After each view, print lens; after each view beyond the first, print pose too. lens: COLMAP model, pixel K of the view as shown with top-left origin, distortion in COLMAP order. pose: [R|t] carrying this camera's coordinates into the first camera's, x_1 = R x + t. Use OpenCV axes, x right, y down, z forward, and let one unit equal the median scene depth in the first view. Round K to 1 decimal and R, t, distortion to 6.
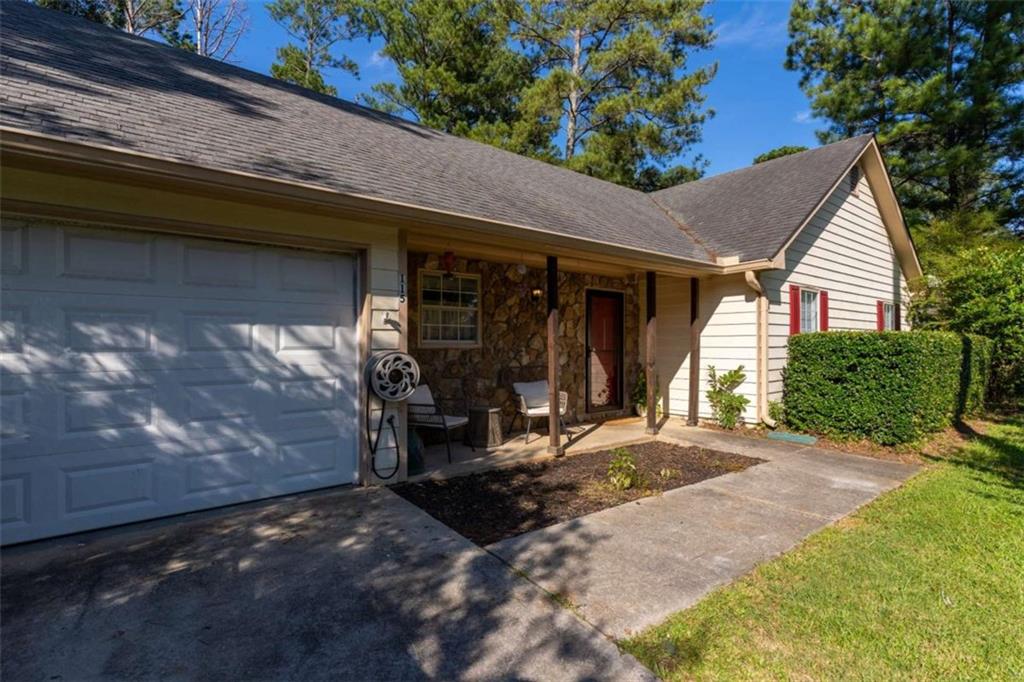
lens RADIAL K [[494.5, 0, 509.9], [0, 494.5, 338.2], [0, 0, 1]] dist [0.002215, 0.000937]
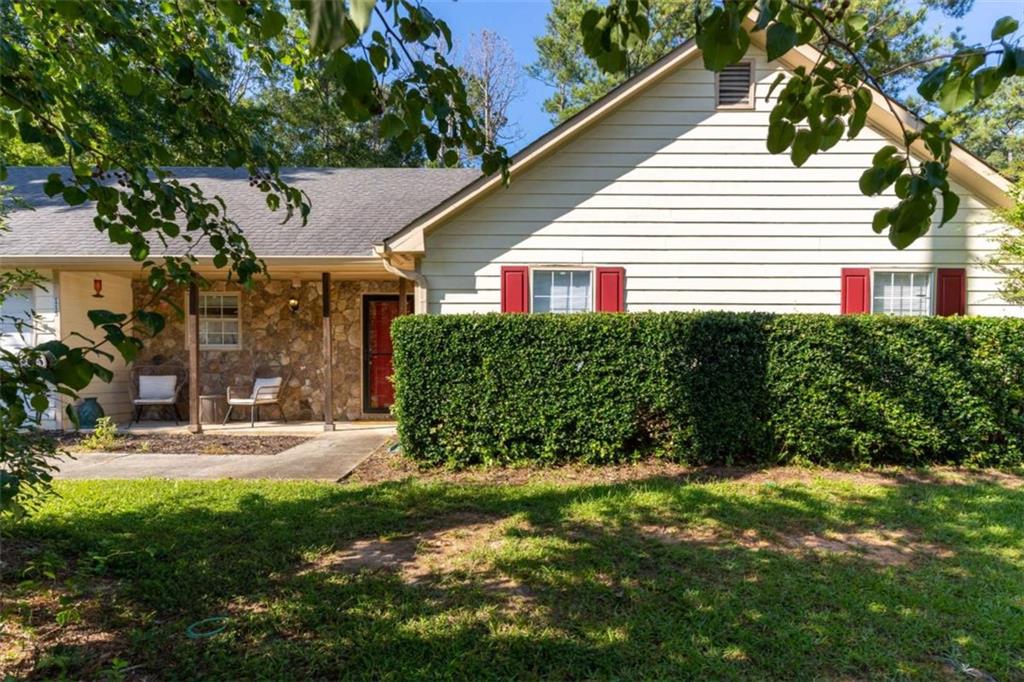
lens RADIAL K [[494.5, 0, 509.7], [0, 494.5, 365.7], [0, 0, 1]] dist [0.002215, 0.000937]
pose [[0.795133, -0.003096, -0.606428, 1.090788], [0.009666, 0.999925, 0.007569, 0.048924], [0.606358, -0.011880, 0.795103, 0.373720]]
